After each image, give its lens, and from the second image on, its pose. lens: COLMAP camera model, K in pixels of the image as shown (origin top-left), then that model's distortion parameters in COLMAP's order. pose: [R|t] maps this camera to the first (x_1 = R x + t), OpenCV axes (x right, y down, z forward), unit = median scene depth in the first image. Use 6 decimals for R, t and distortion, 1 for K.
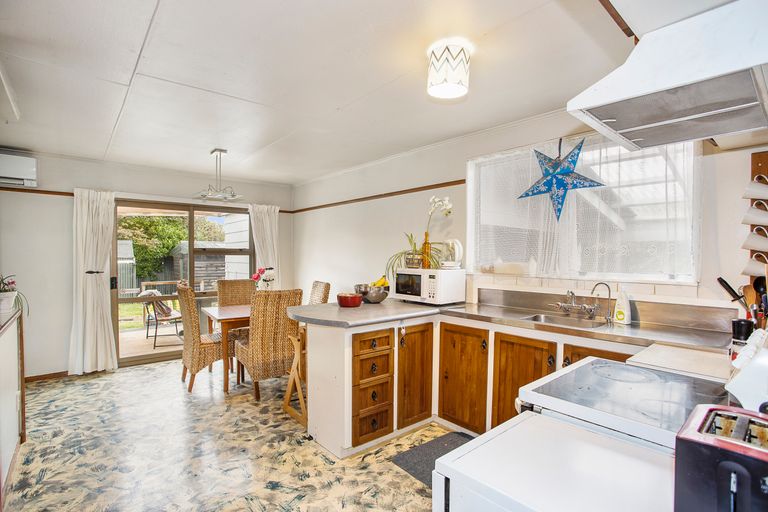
lens RADIAL K [[366.8, 0, 384.0], [0, 366.8, 256.0], [0, 0, 1]] dist [0.000643, 0.000572]
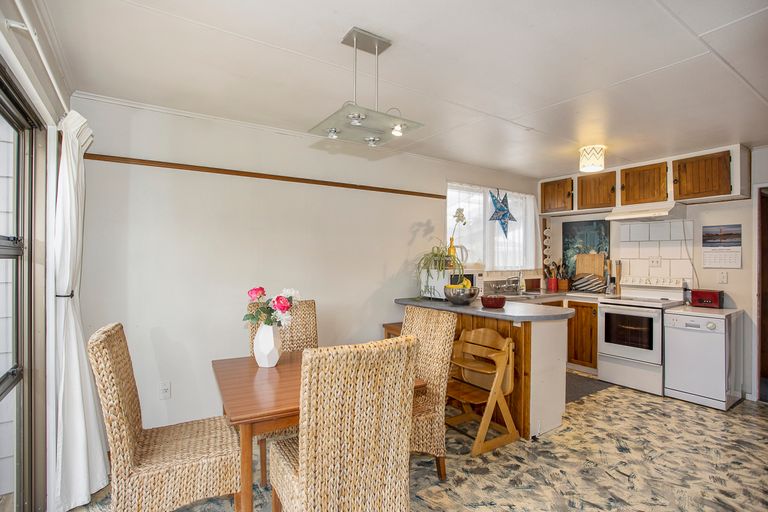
lens RADIAL K [[366.8, 0, 384.0], [0, 366.8, 256.0], [0, 0, 1]] dist [0.000643, 0.000572]
pose [[0.119602, 0.008680, 0.992784, -1.269430], [-0.000487, 0.999962, -0.008684, 0.004543], [-0.992822, 0.000555, 0.119602, 1.304027]]
